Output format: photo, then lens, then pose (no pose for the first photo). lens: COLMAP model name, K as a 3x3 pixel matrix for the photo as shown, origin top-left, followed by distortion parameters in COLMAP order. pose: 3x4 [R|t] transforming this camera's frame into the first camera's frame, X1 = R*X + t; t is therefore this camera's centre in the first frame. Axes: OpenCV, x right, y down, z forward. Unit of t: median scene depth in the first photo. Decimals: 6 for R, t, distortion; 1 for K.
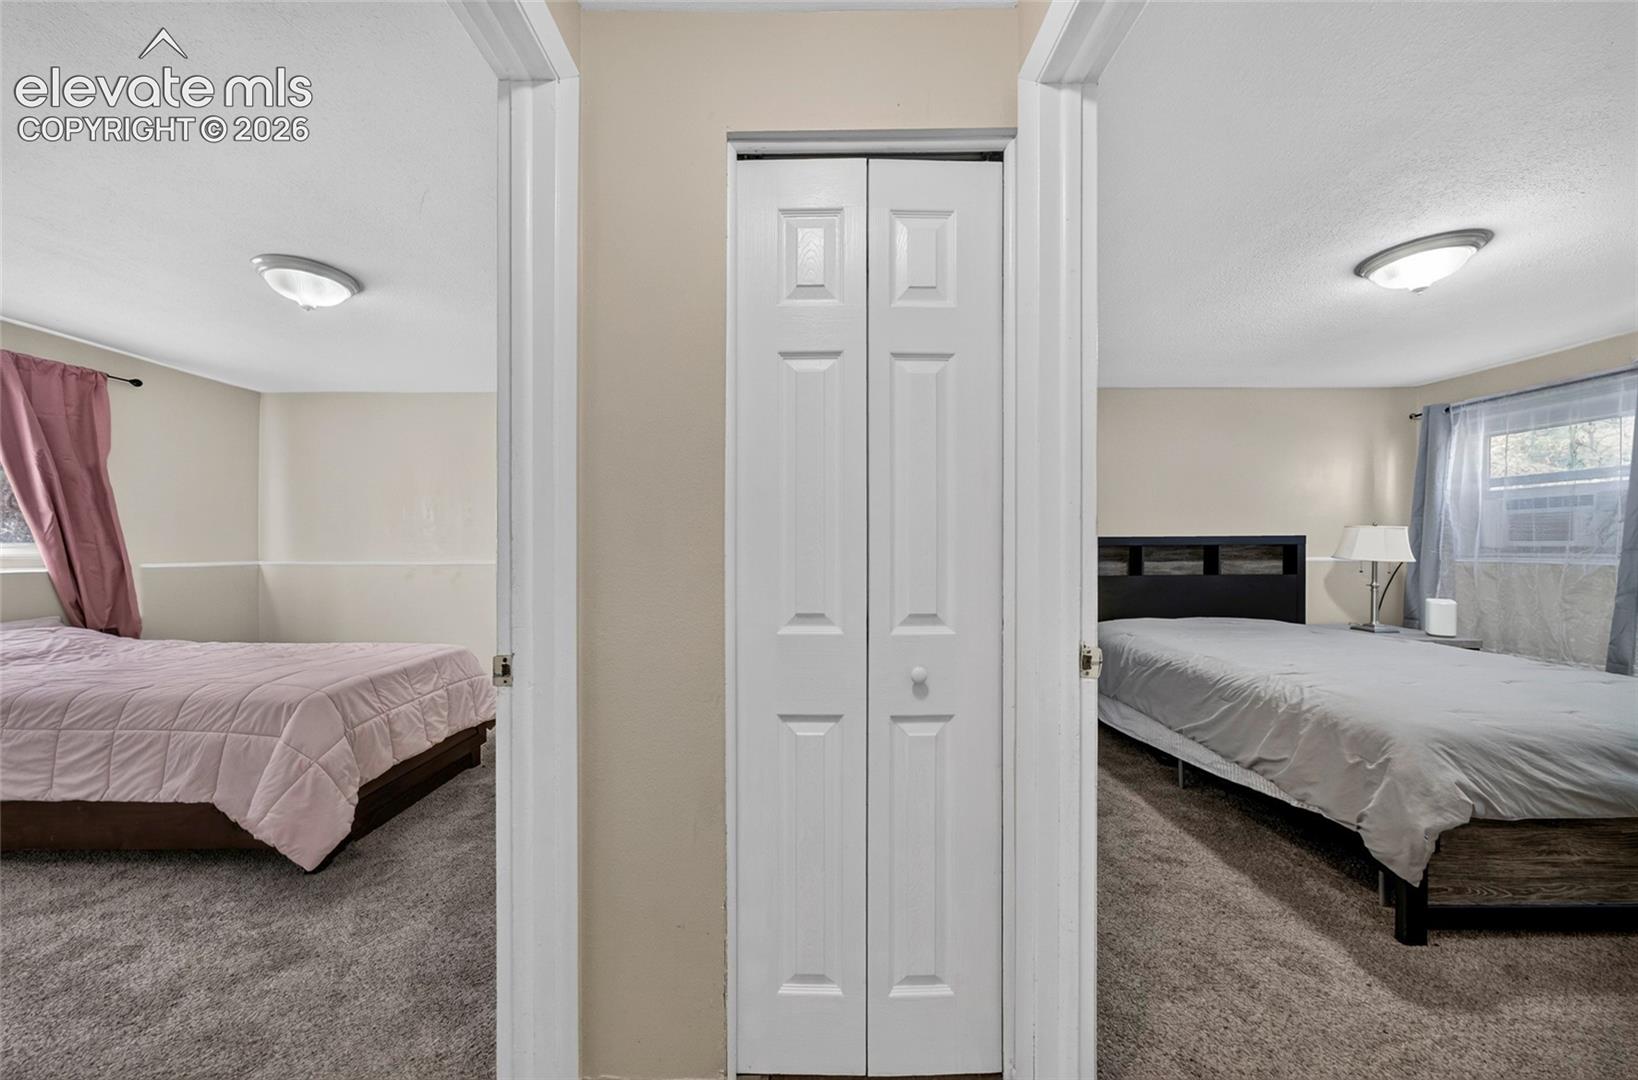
lens RADIAL K [[553.4, 0, 805.2], [0, 553.4, 546.7], [0, 0, 1]] dist [-0.001592, -0.000049]
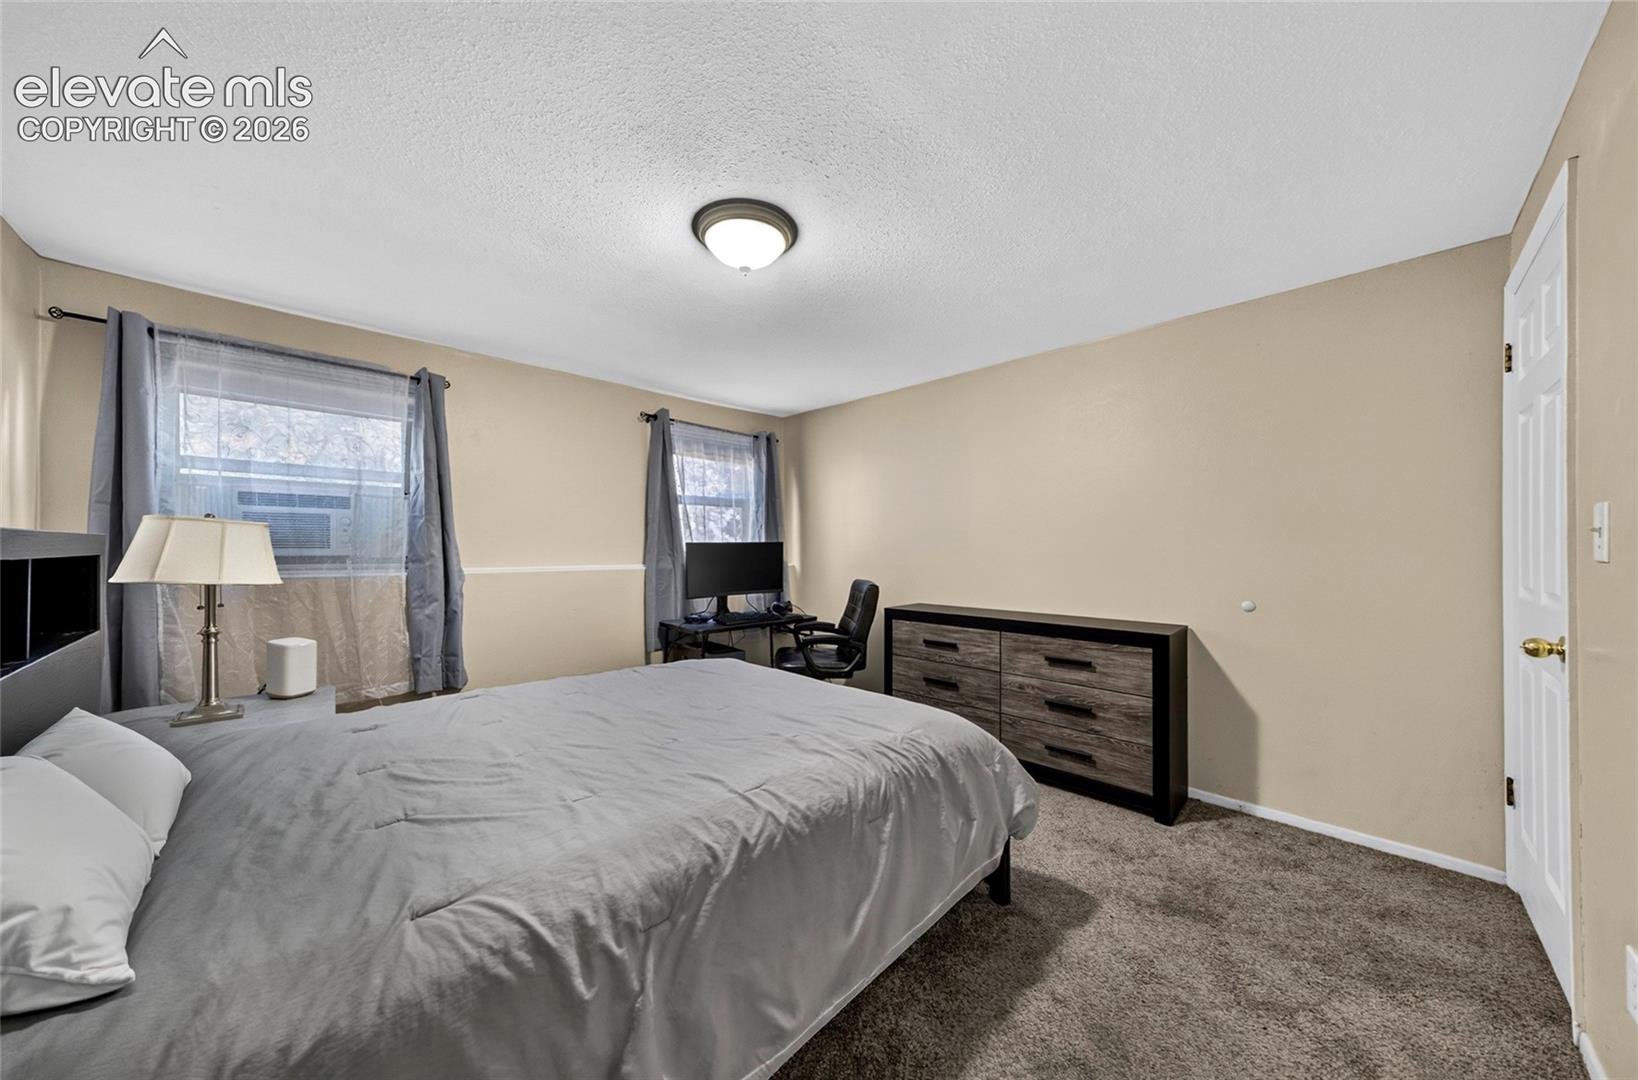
lens RADIAL K [[553.7, 0, 819.6], [0, 553.7, 548.2], [0, 0, 1]] dist [-0.000201, 0.000197]
pose [[-0.695467, 0.000341, 0.718558, 0.388723], [0.001123, 0.999999, 0.000612, -0.017661], [-0.718557, 0.001233, -0.695467, 1.559374]]
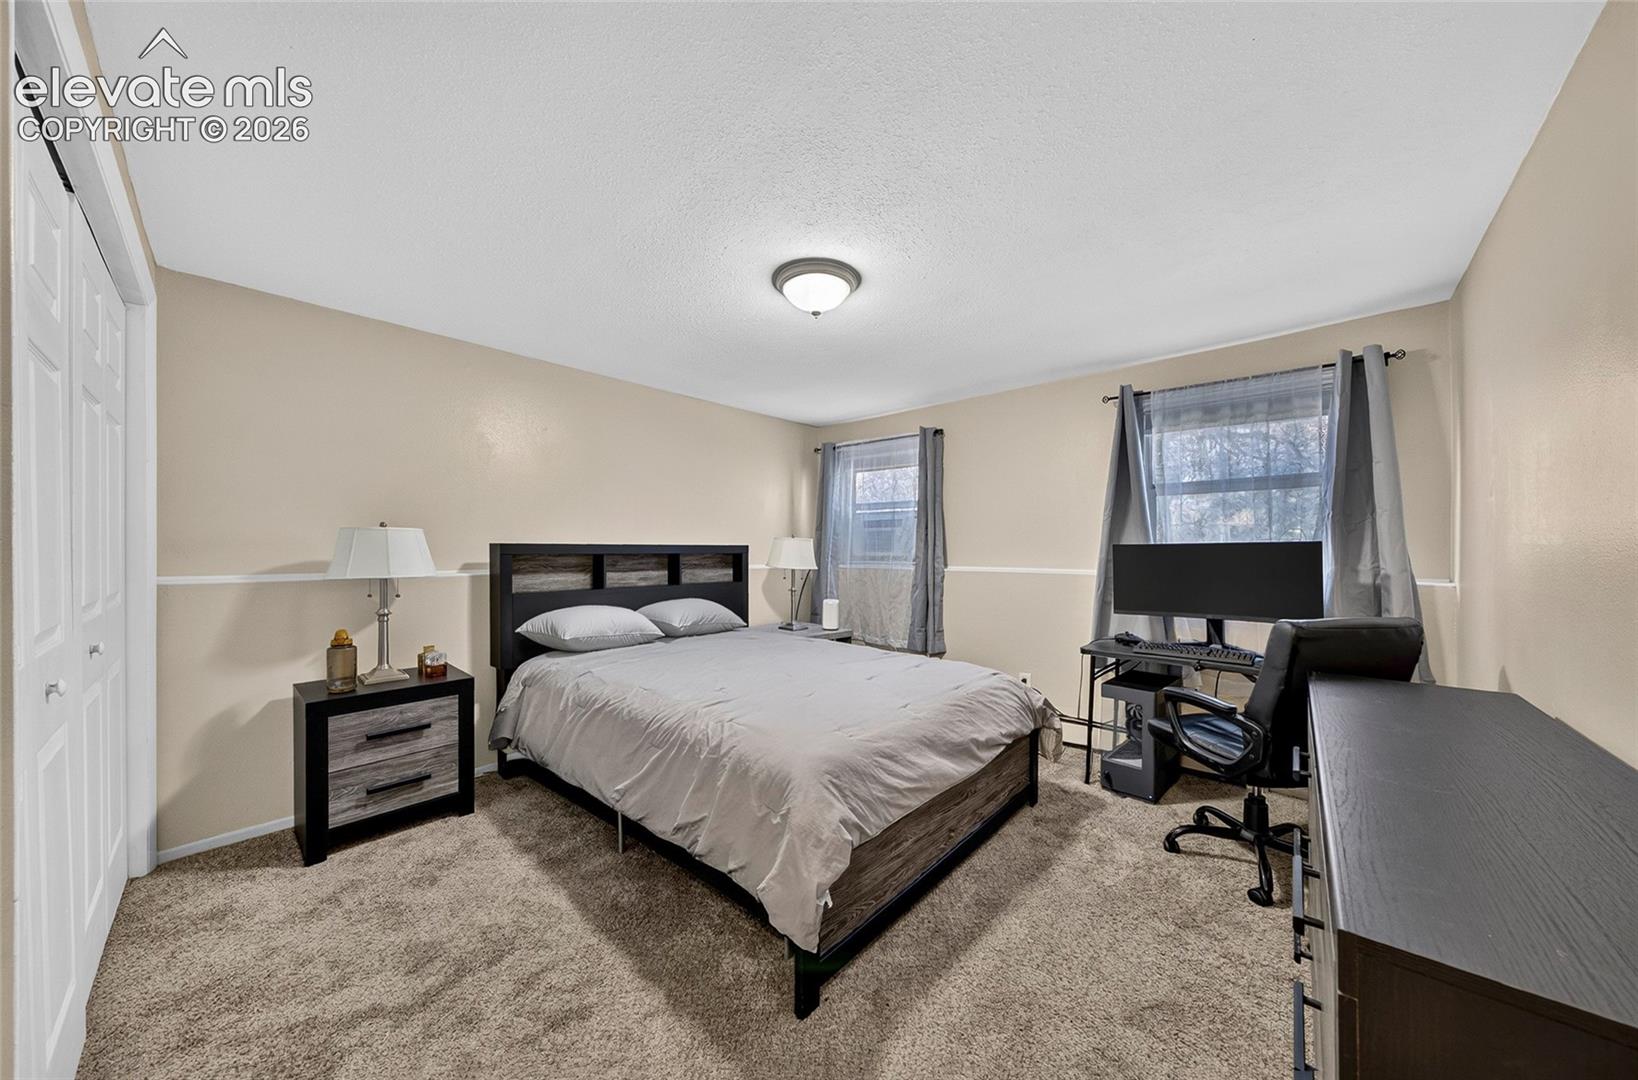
lens RADIAL K [[553.4, 0, 805.2], [0, 553.4, 546.7], [0, 0, 1]] dist [-0.001592, -0.000049]
pose [[0.690392, 0.009812, 0.723369, 0.344384], [-0.002712, 0.999936, -0.010976, -0.010264], [-0.723431, 0.005616, 0.690374, 0.296638]]
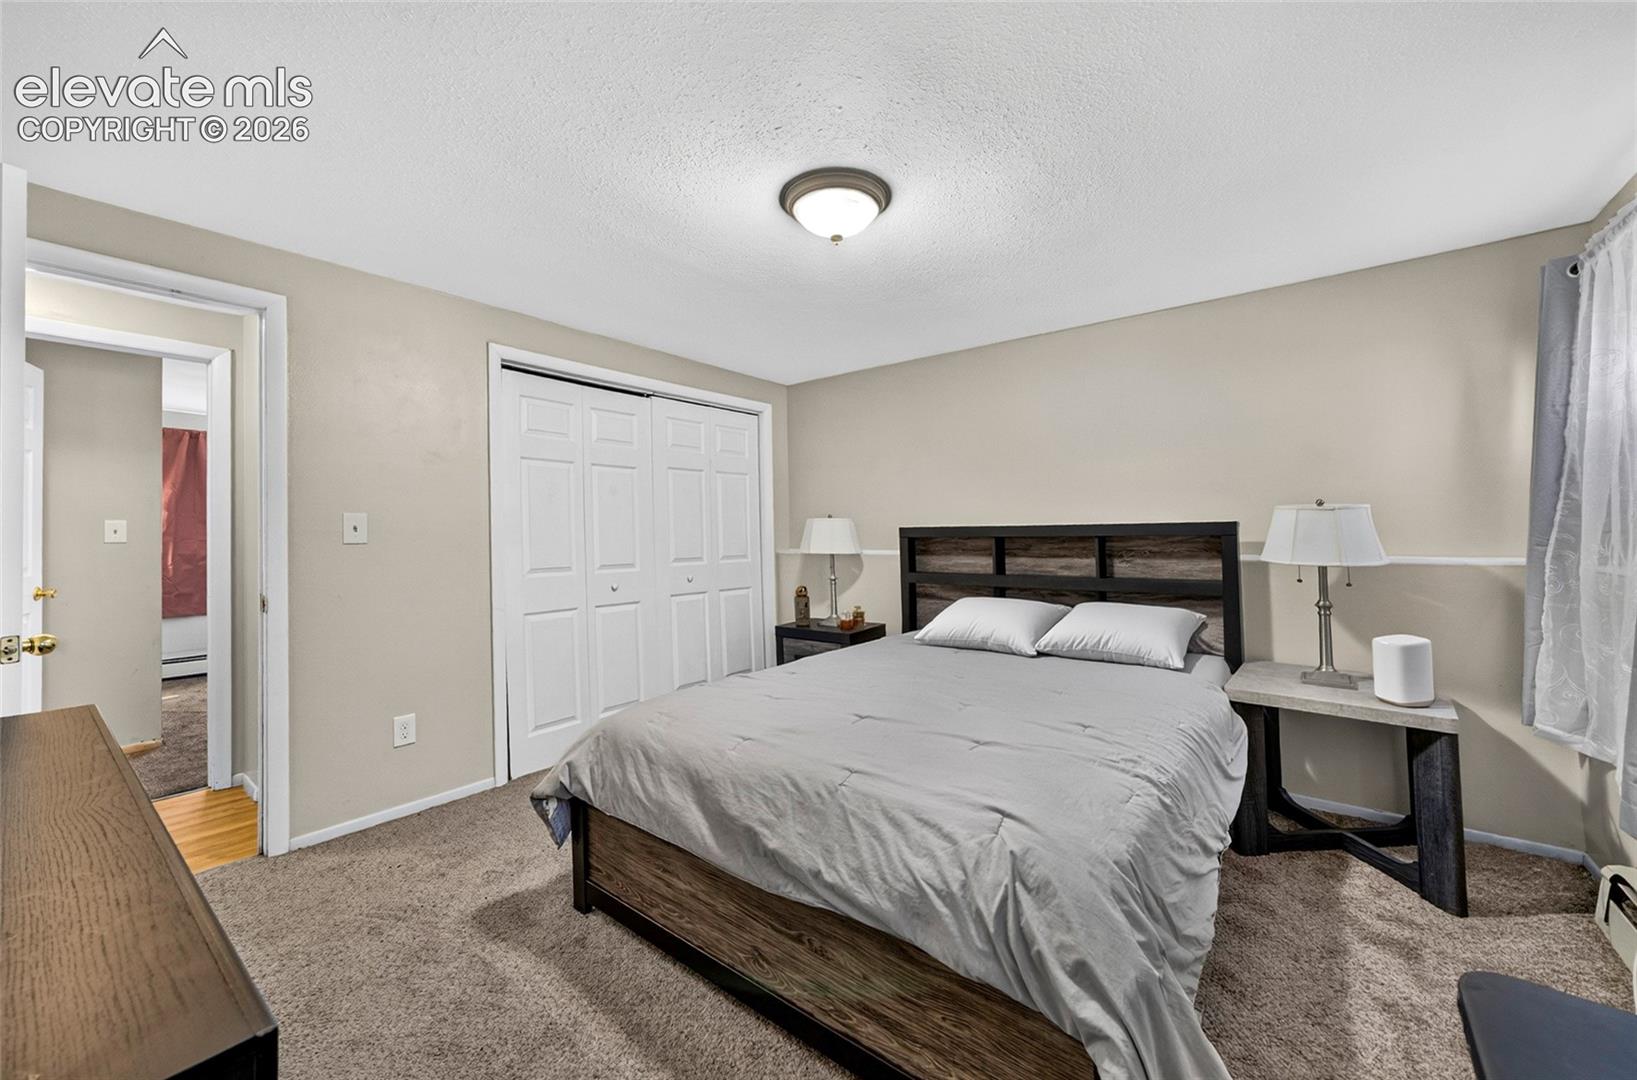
lens RADIAL K [[613.3, 0, 851.7], [0, 613.3, 534.4], [0, 0, 1]] dist [-0.000551, 0.000036]
pose [[0.794955, -0.003165, -0.606660, 1.726222], [0.004584, 0.999989, 0.000789, -0.014683], [0.606651, -0.003408, 0.794961, 0.278427]]
